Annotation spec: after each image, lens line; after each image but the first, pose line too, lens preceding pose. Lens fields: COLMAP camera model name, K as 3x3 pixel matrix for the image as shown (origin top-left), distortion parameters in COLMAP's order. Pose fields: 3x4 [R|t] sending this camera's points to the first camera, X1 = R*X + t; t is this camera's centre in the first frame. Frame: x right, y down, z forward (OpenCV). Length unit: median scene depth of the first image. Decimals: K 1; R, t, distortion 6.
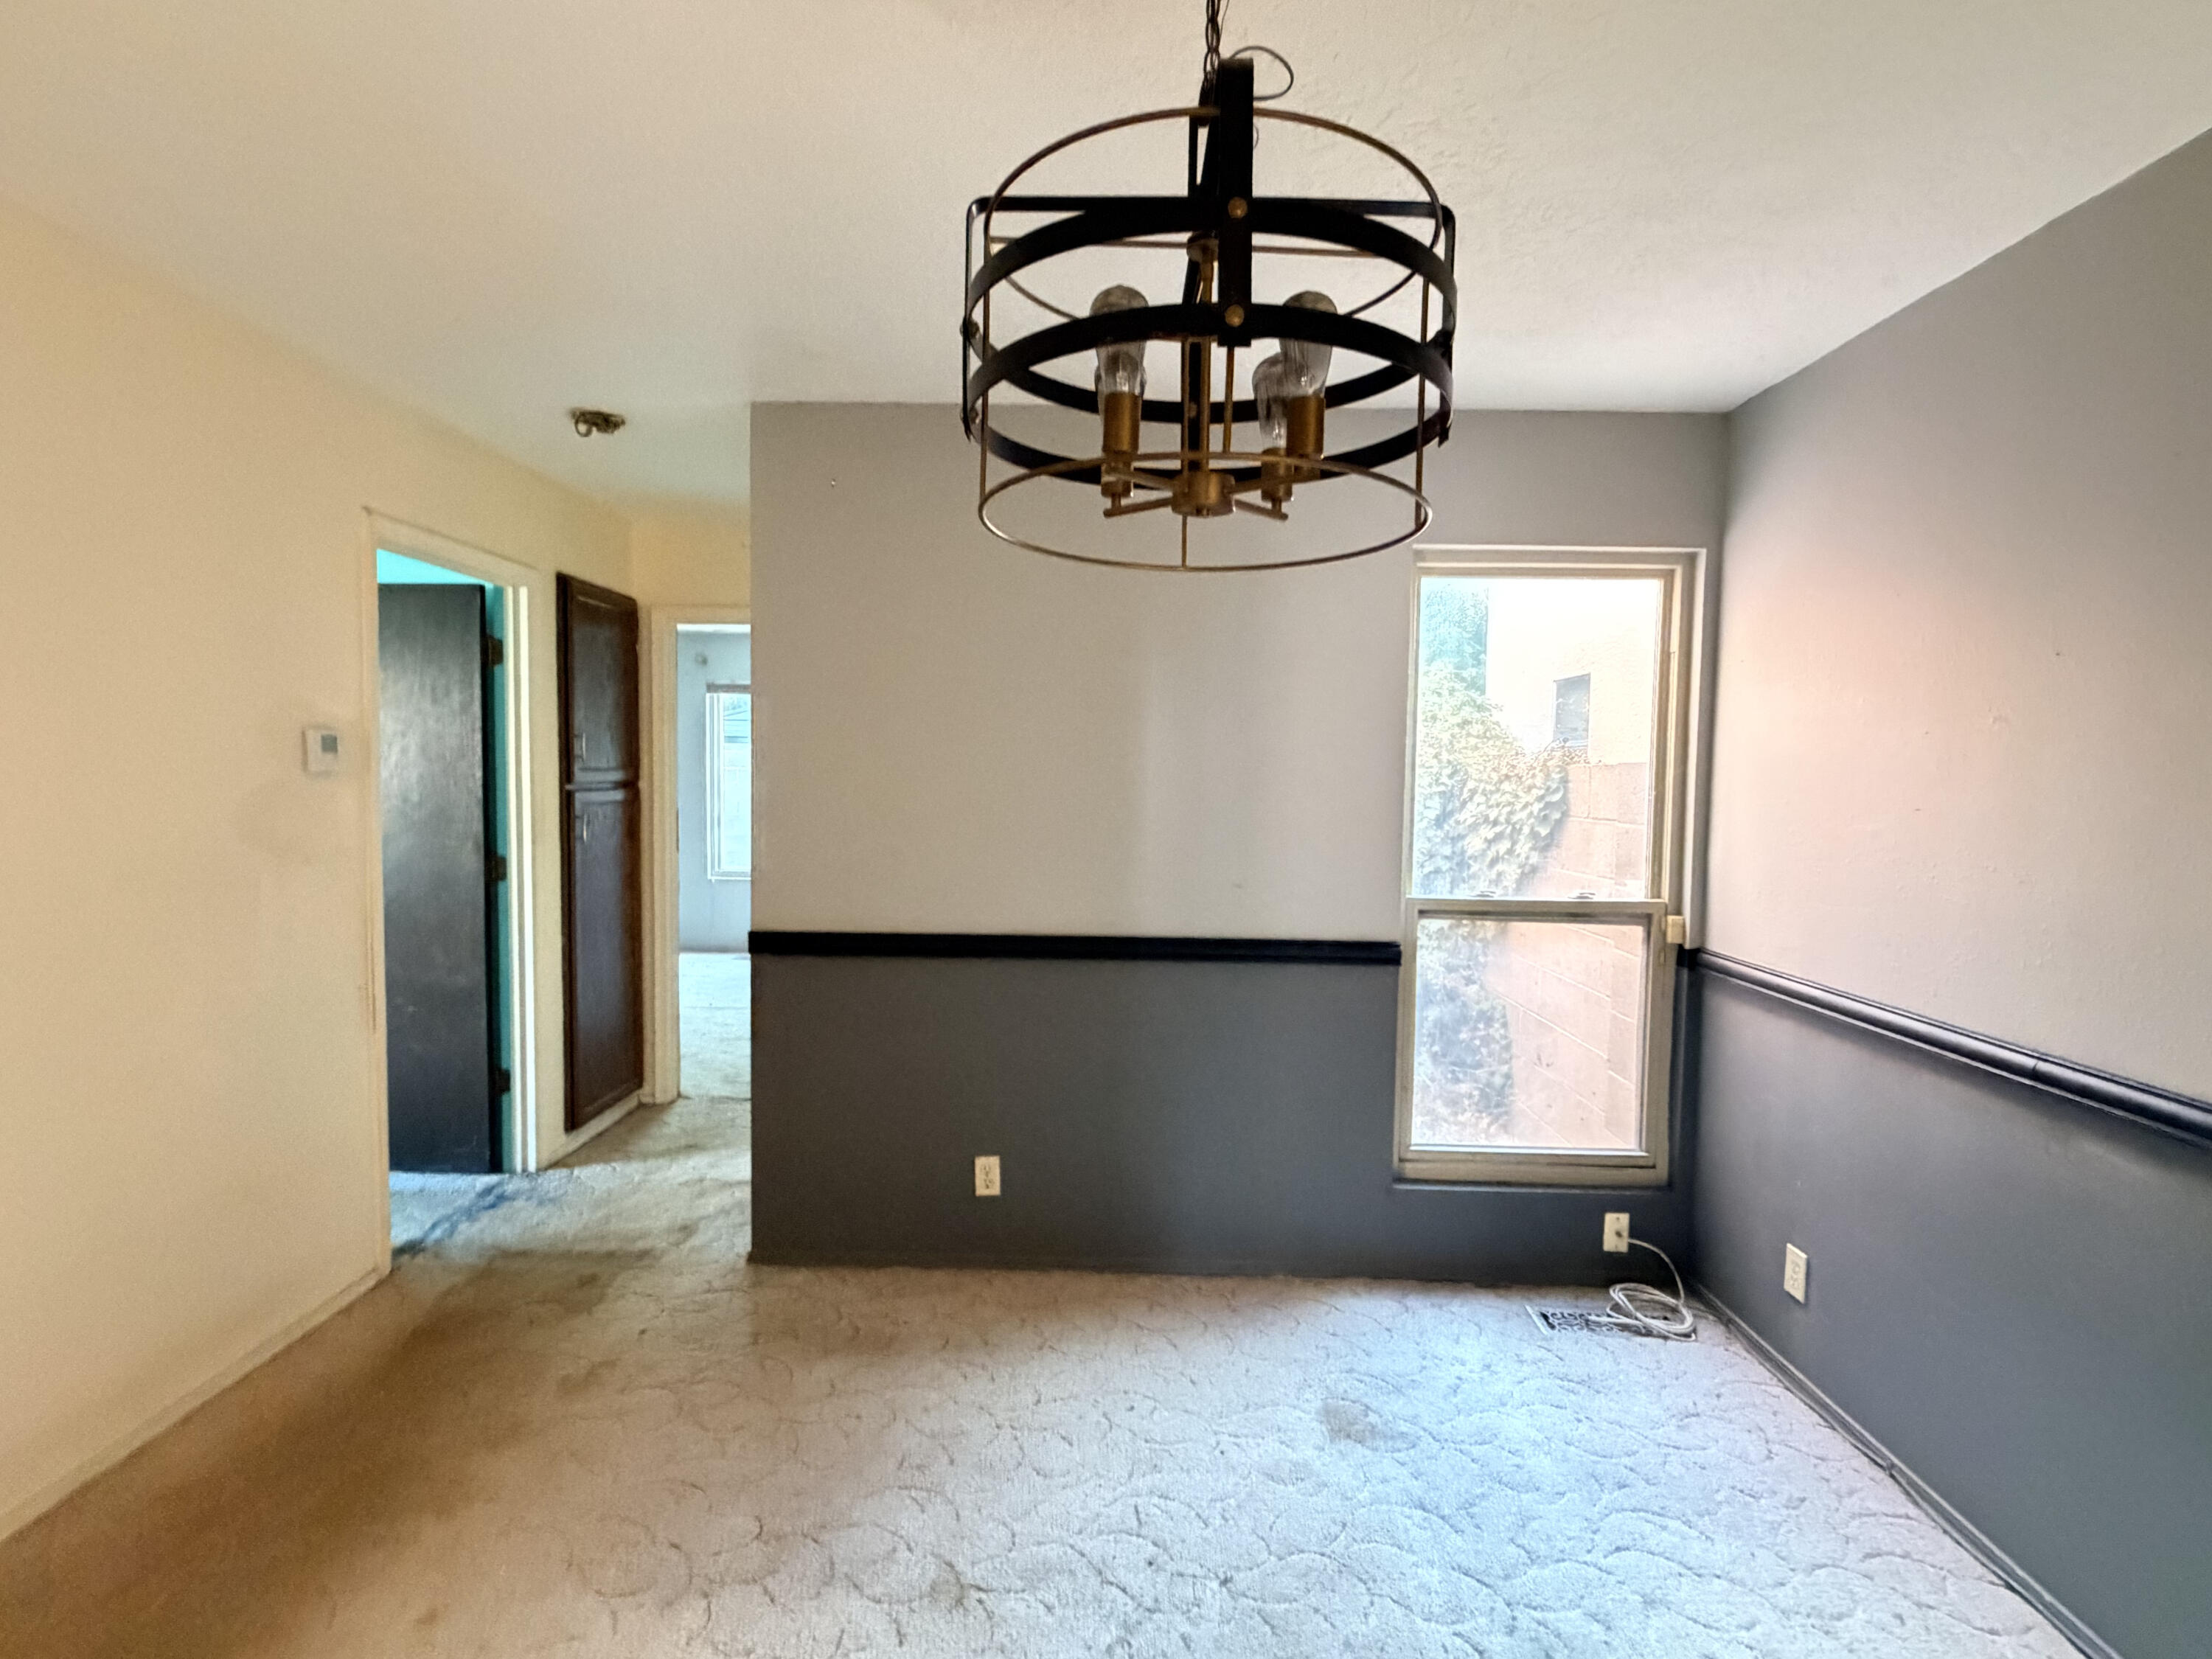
lens RADIAL K [[1121.4, 0, 1106.0], [0, 1121.4, 829.5], [0, 0, 1]] dist [0.022443, 0.000117]
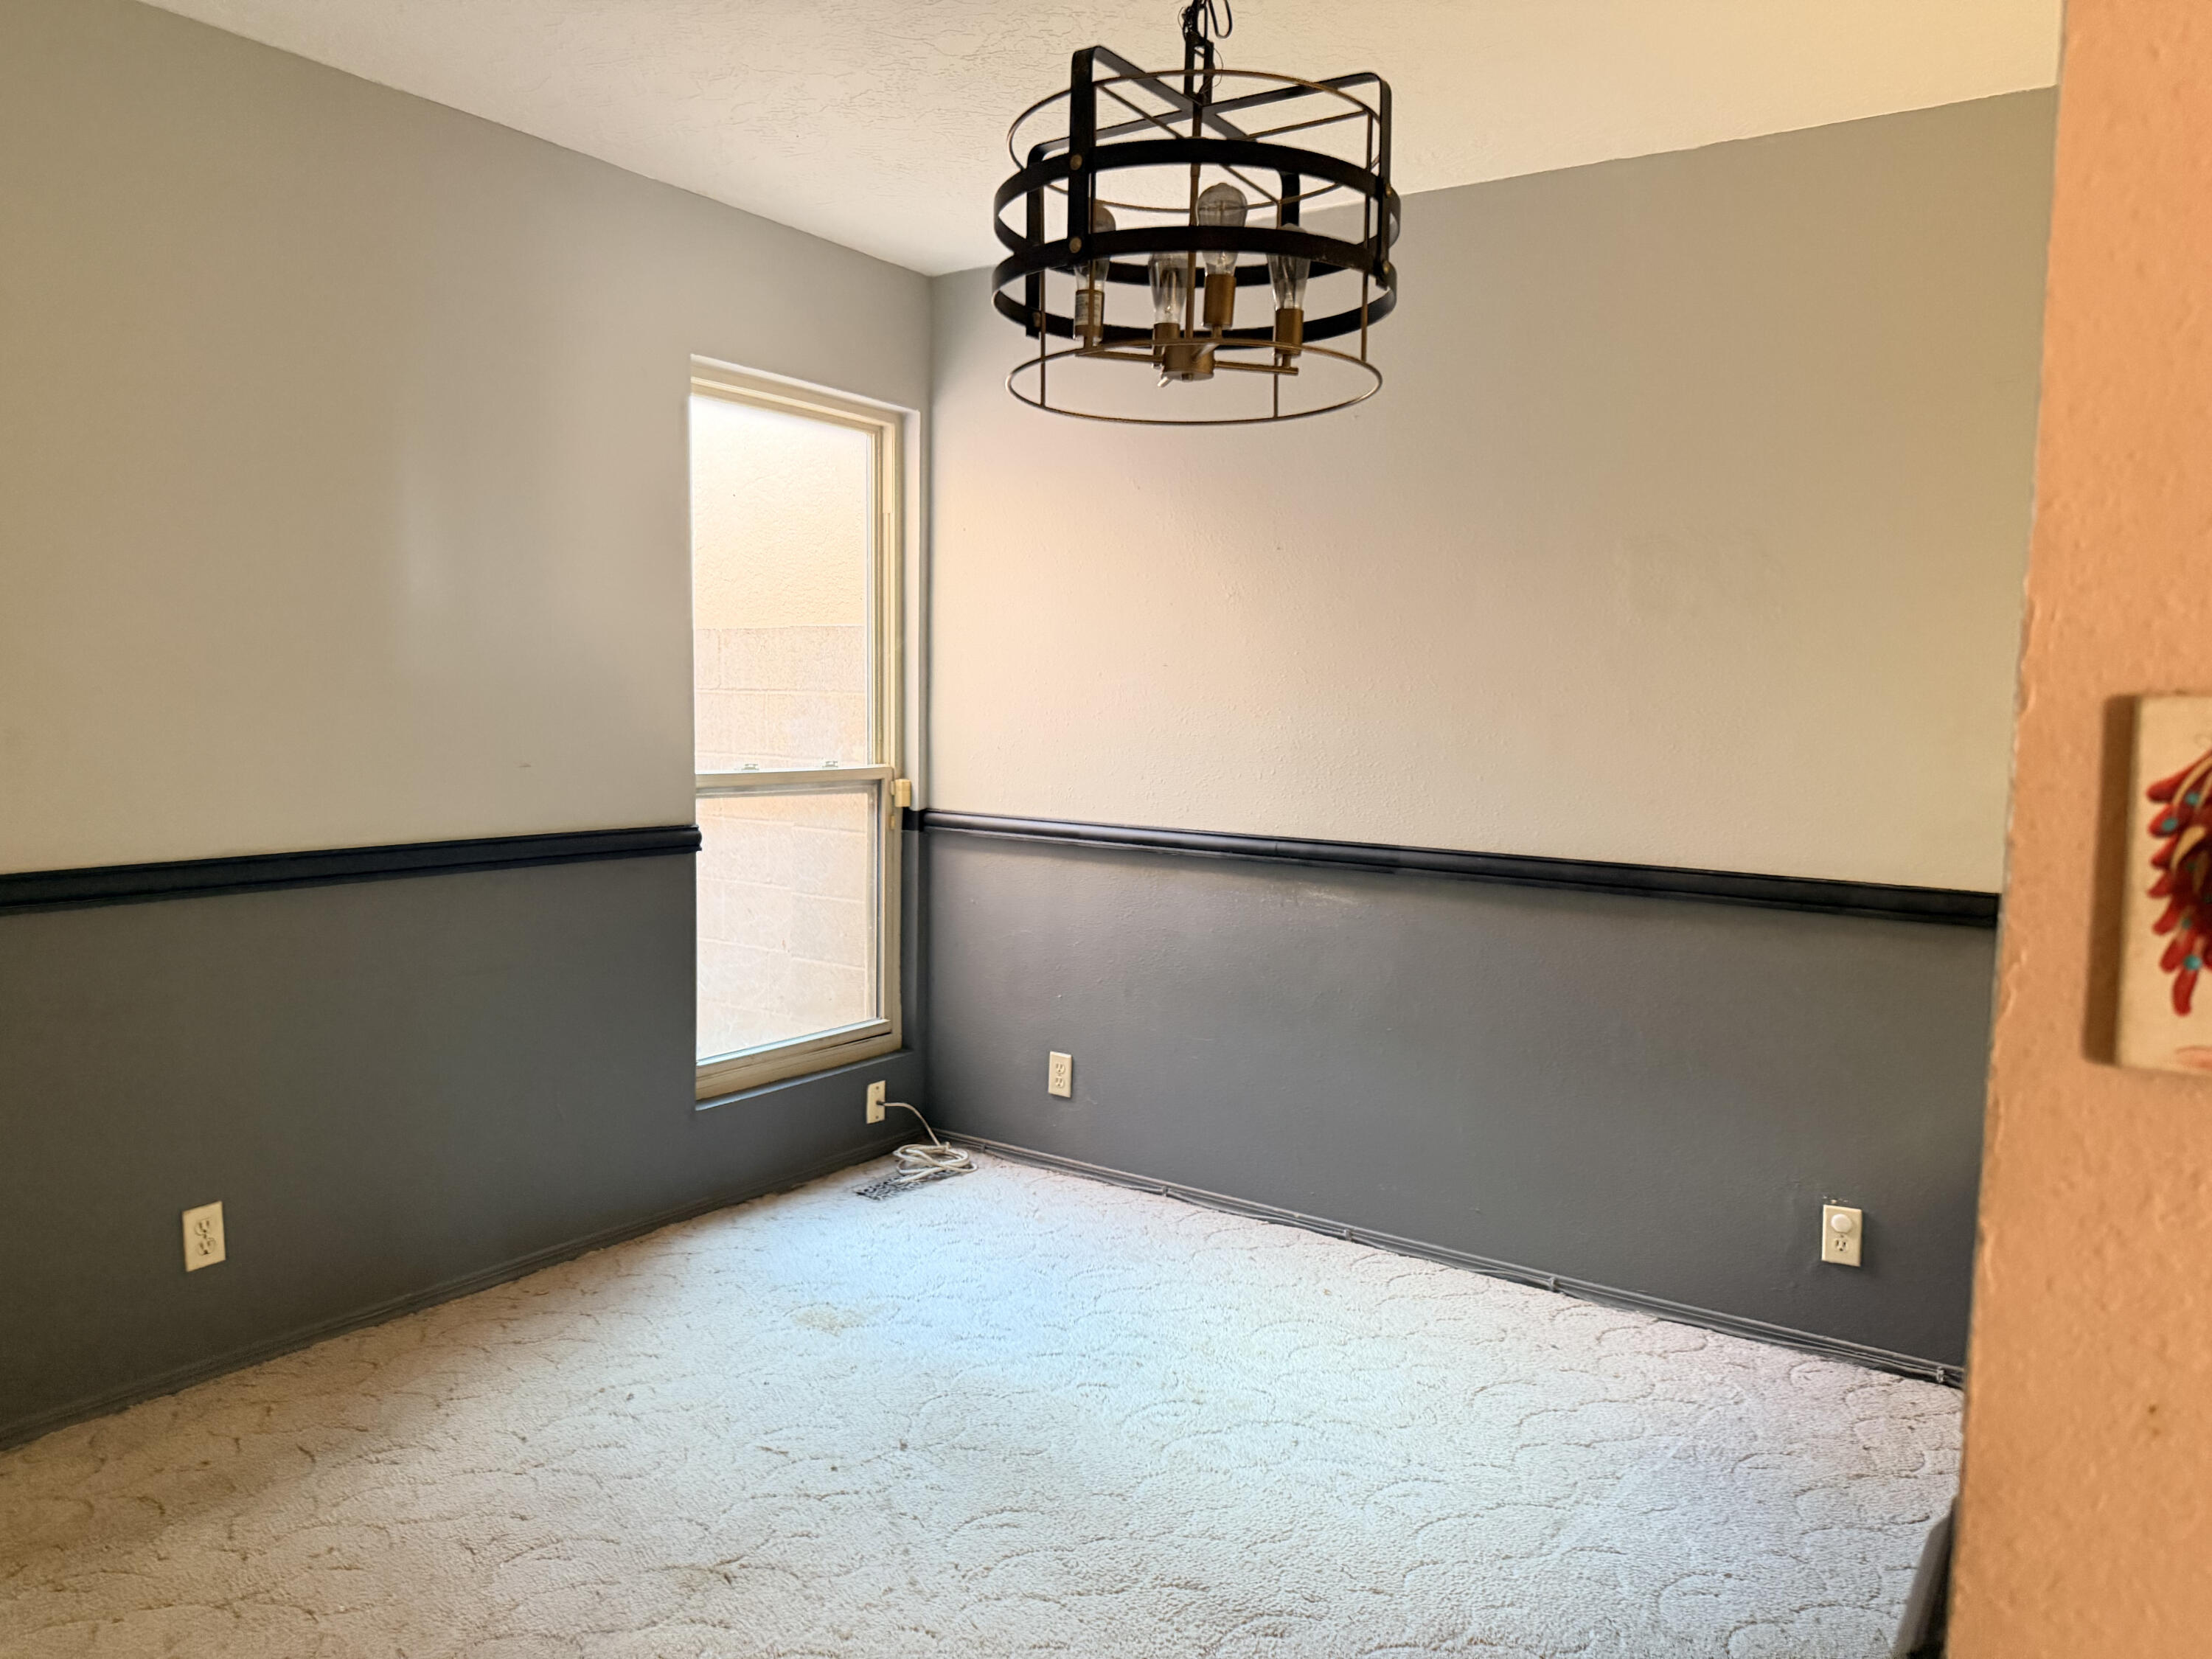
lens RADIAL K [[1596.1, 0, 1106.0], [0, 1596.1, 829.5], [0, 0, 1]] dist [0.130381, -0.130844]
pose [[0.556853, -0.075260, 0.827195, -0.588417], [0.032358, 0.997096, 0.068935, 0.029584], [-0.829981, -0.011620, 0.557671, 0.054693]]
